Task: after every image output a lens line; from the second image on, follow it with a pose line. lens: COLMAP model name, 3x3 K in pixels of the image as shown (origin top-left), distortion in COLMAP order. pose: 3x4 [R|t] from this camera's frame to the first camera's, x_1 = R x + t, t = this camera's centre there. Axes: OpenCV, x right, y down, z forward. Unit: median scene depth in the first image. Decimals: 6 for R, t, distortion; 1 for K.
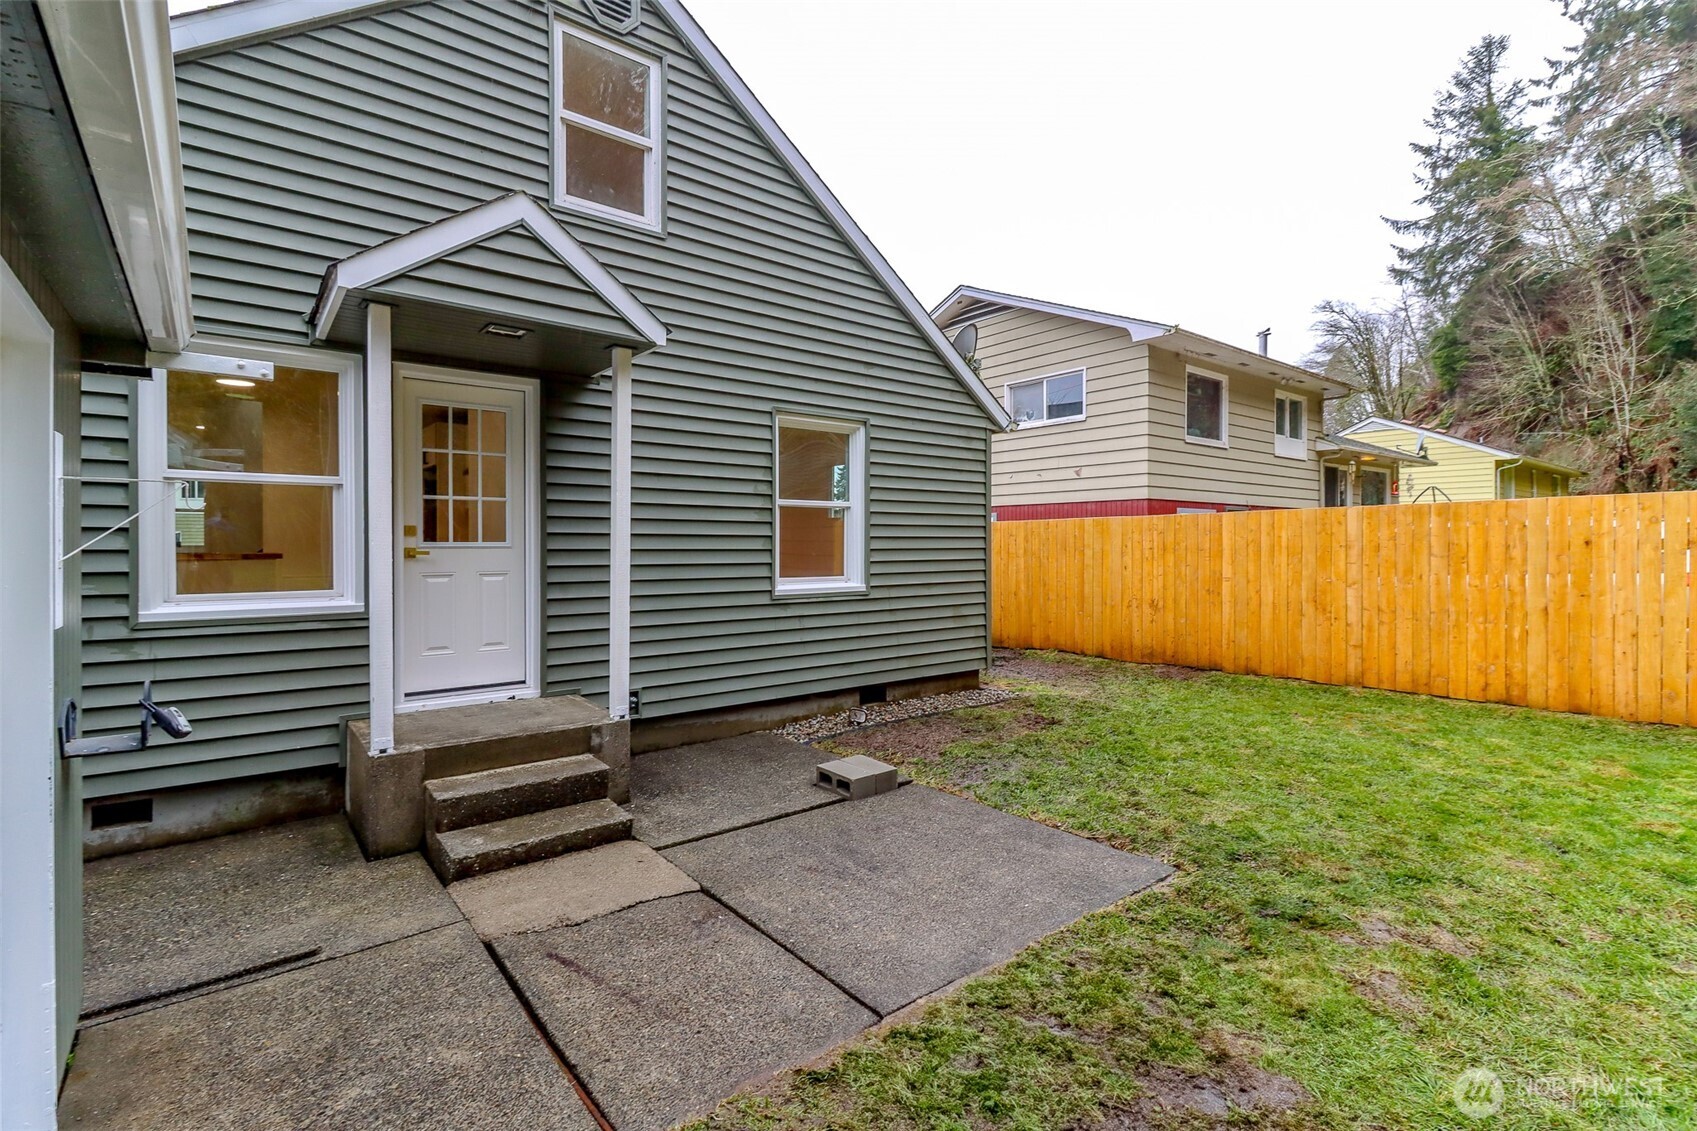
lens RADIAL K [[791.8, 0, 881.1], [0, 791.8, 556.8], [0, 0, 1]] dist [0.000306, -0.000251]
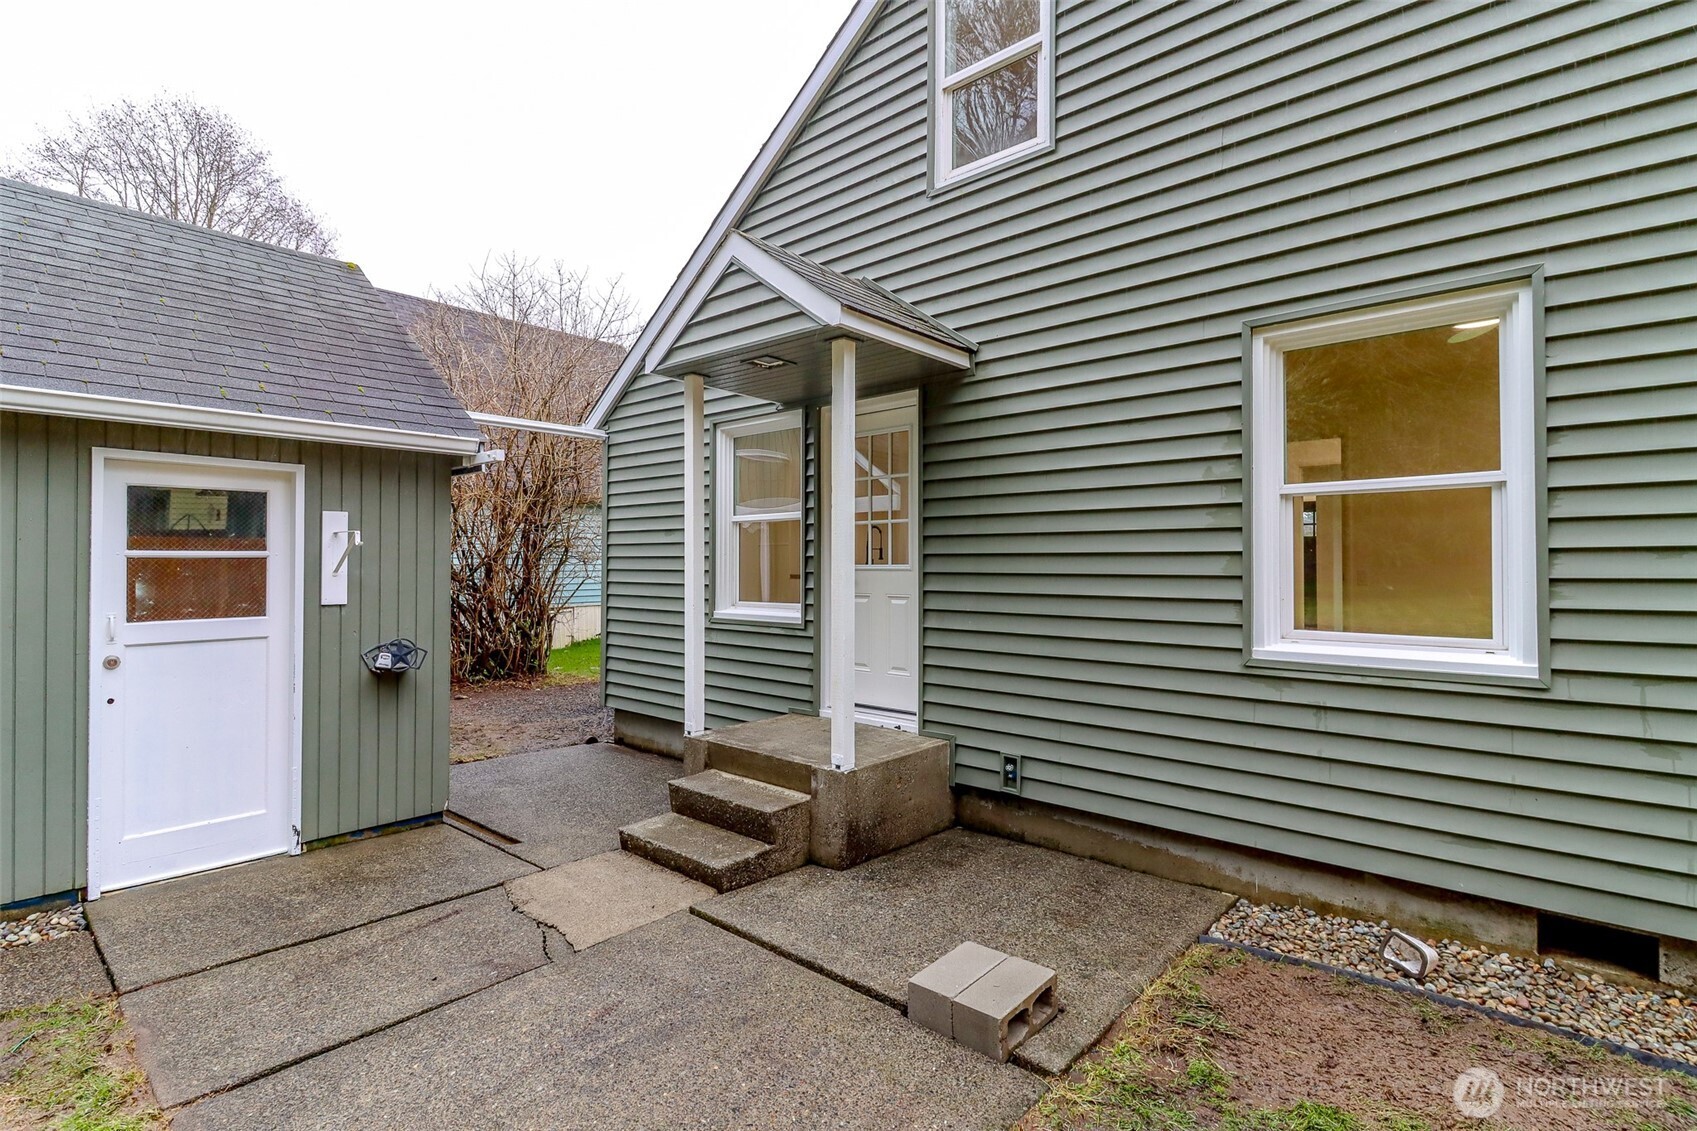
lens RADIAL K [[790.9, 0, 804.7], [0, 790.9, 560.9], [0, 0, 1]] dist [0.004791, -0.000064]
pose [[0.123477, -0.006962, -0.992323, 0.464725], [-0.014951, 0.999849, -0.008875, -0.012767], [0.992235, 0.015932, 0.123354, 0.756542]]
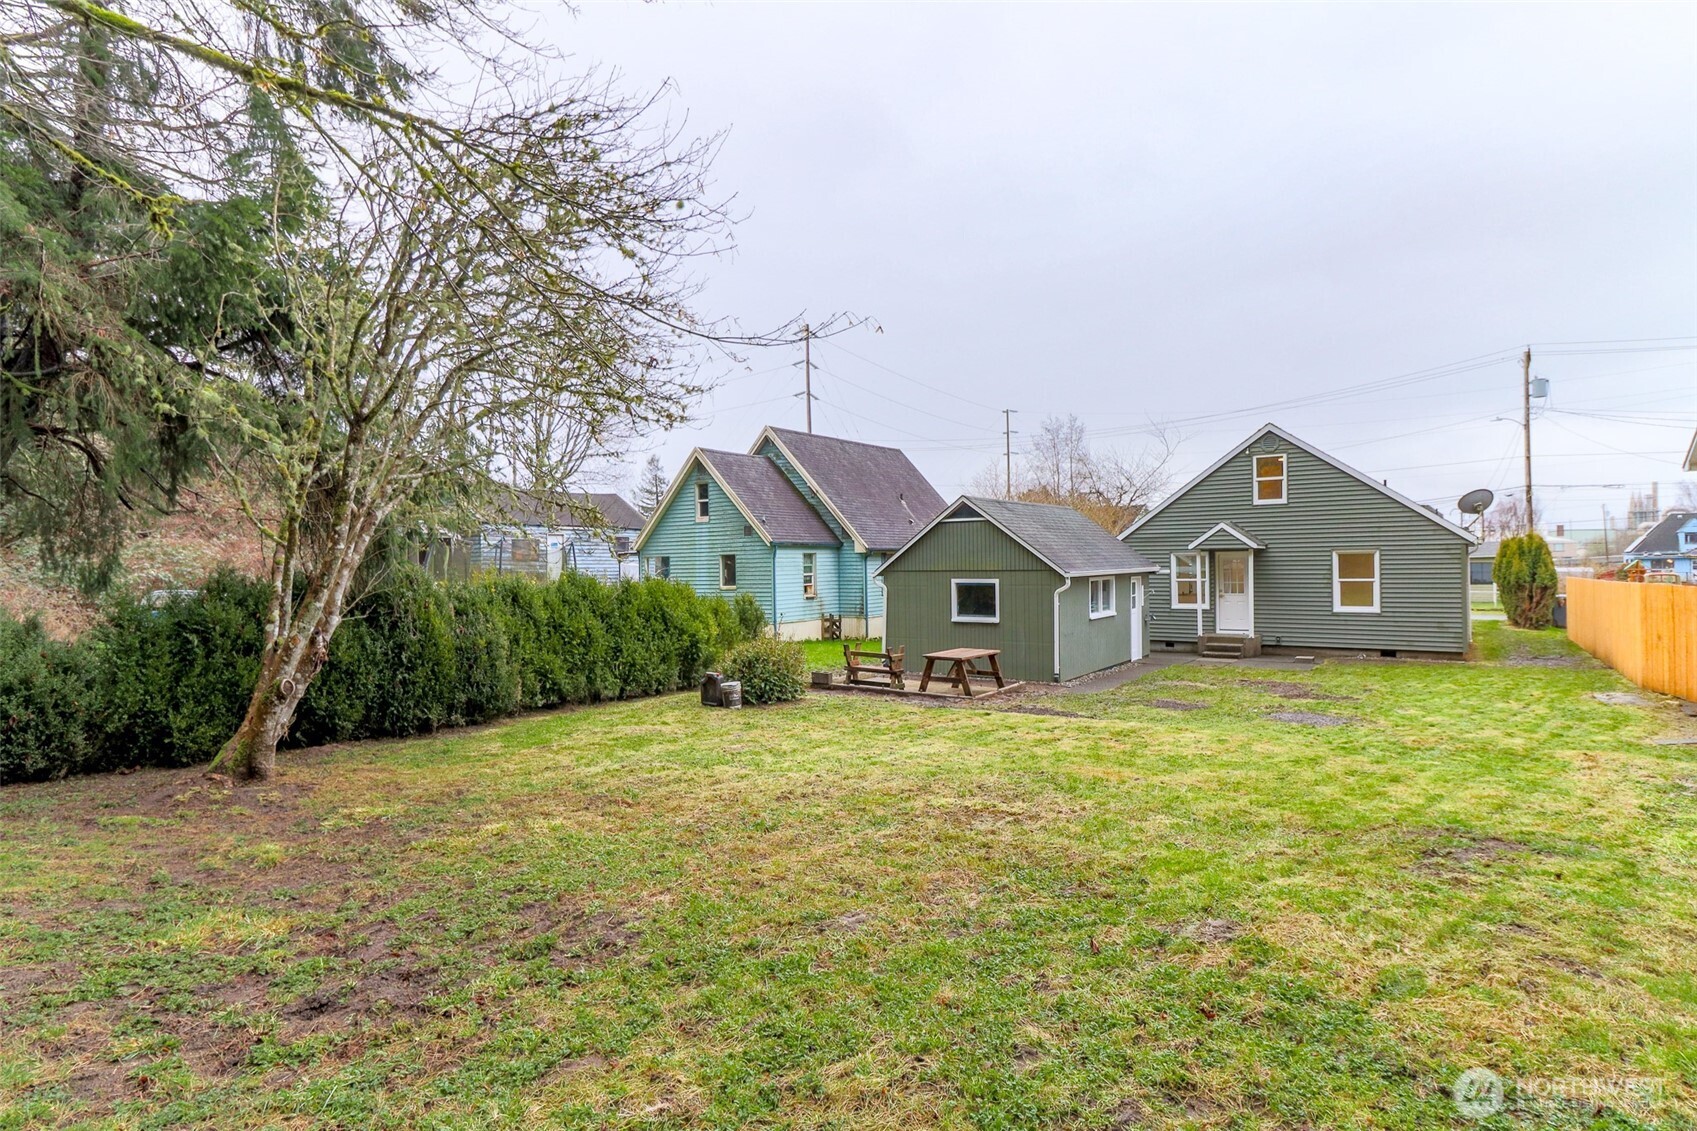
lens RADIAL K [[897.1, 0, 849.9], [0, 897.1, 543.4], [0, 0, 1]] dist [0.021231, -0.000188]
pose [[0.287573, -0.025437, -0.957421, 3.182608], [-0.000146, 0.999646, -0.026602, -0.144600], [0.957759, 0.007790, 0.287467, -2.107010]]
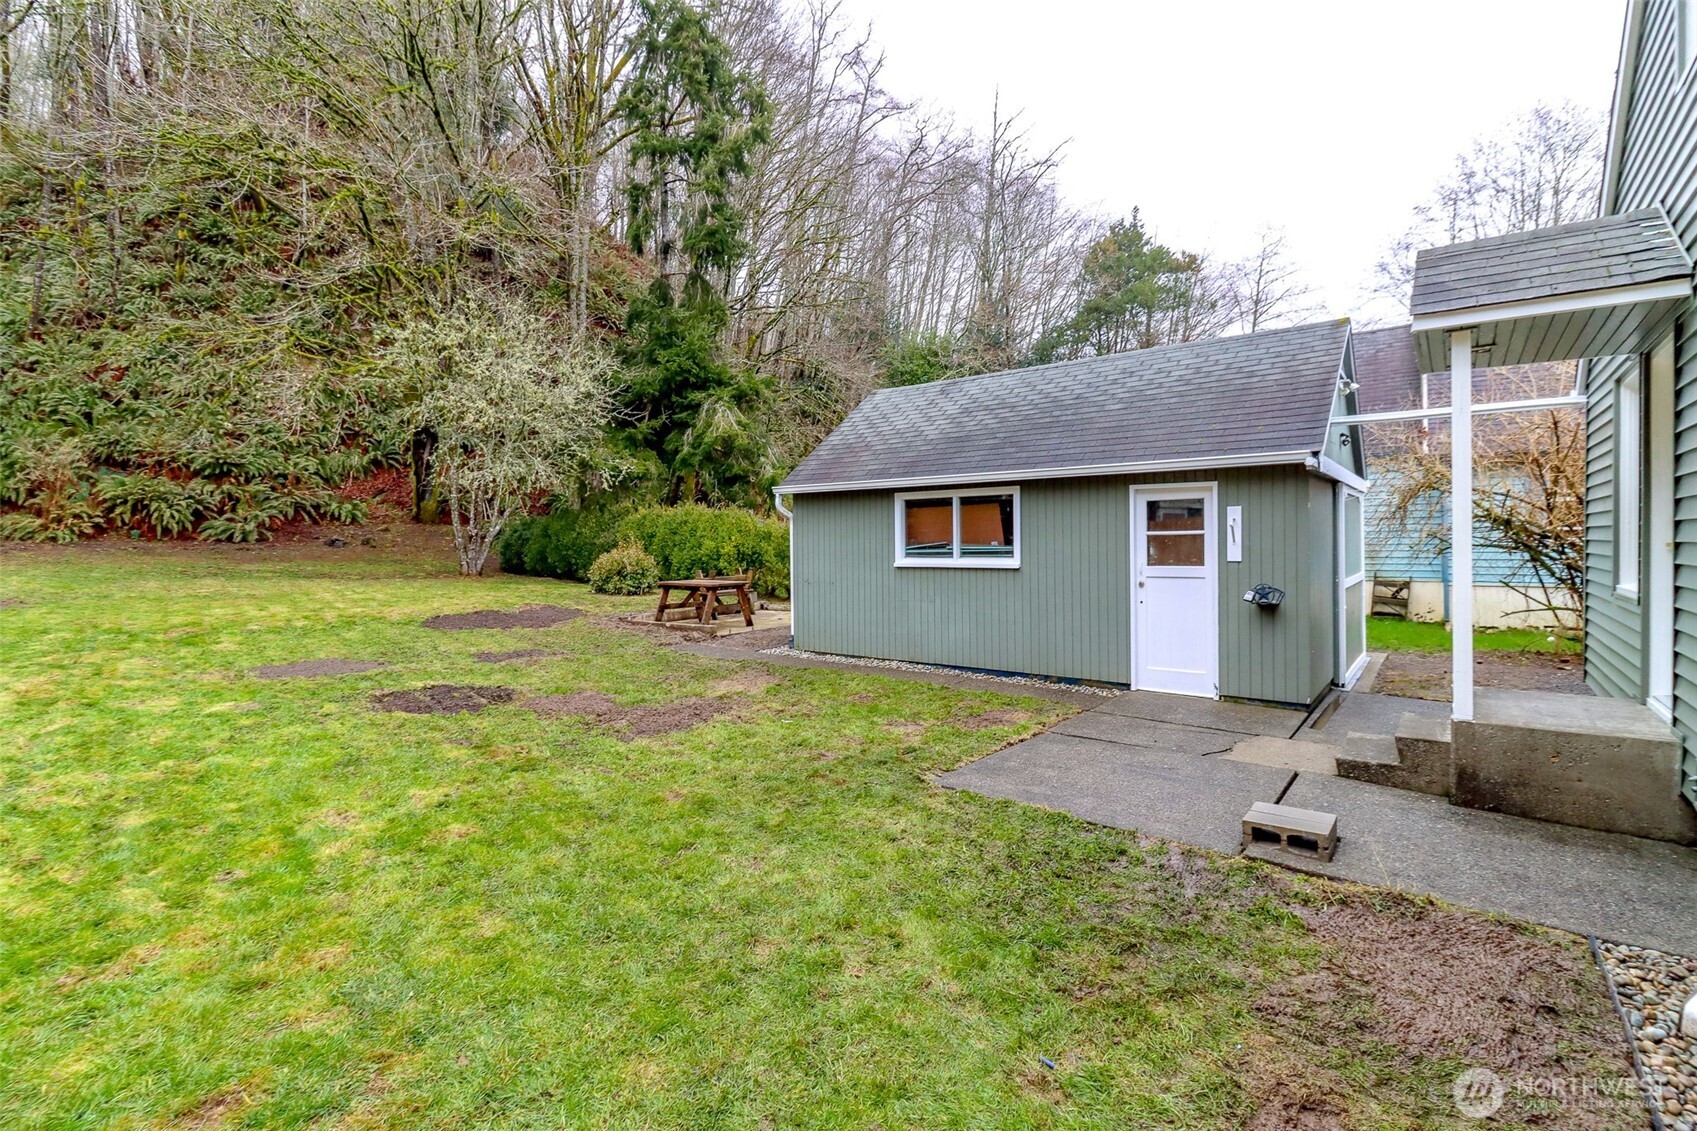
lens RADIAL K [[775.7, 0, 848.1], [0, 775.7, 537.3], [0, 0, 1]] dist [0.021800, -0.013789]
pose [[-0.980216, 0.007334, -0.197795, 0.525056], [0.004904, 0.999906, 0.012771, -0.029143], [0.197871, 0.011549, -0.980160, 1.528154]]
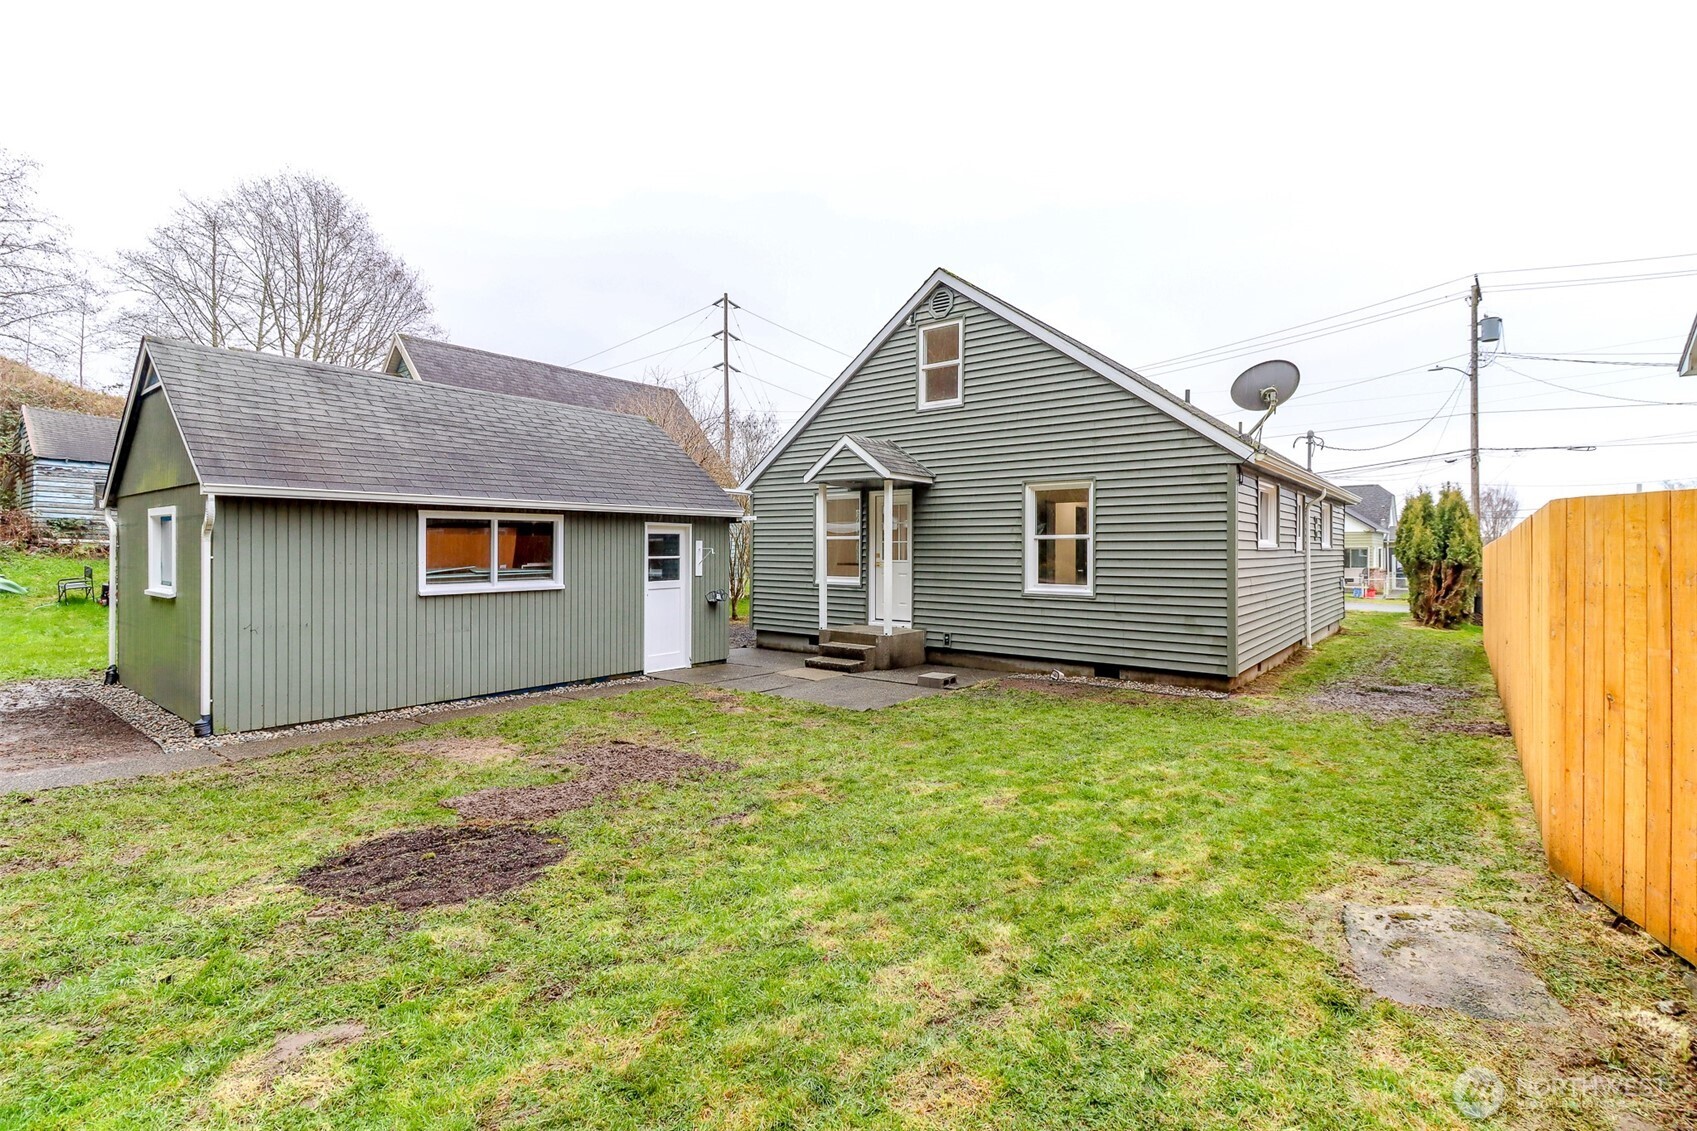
lens RADIAL K [[775.7, 0, 848.1], [0, 775.7, 537.3], [0, 0, 1]] dist [0.021800, -0.013789]
pose [[0.224518, -0.014602, -0.974360, 1.694322], [-0.018109, 0.999653, -0.019154, -0.038862], [0.974302, 0.021945, 0.224176, 0.324515]]
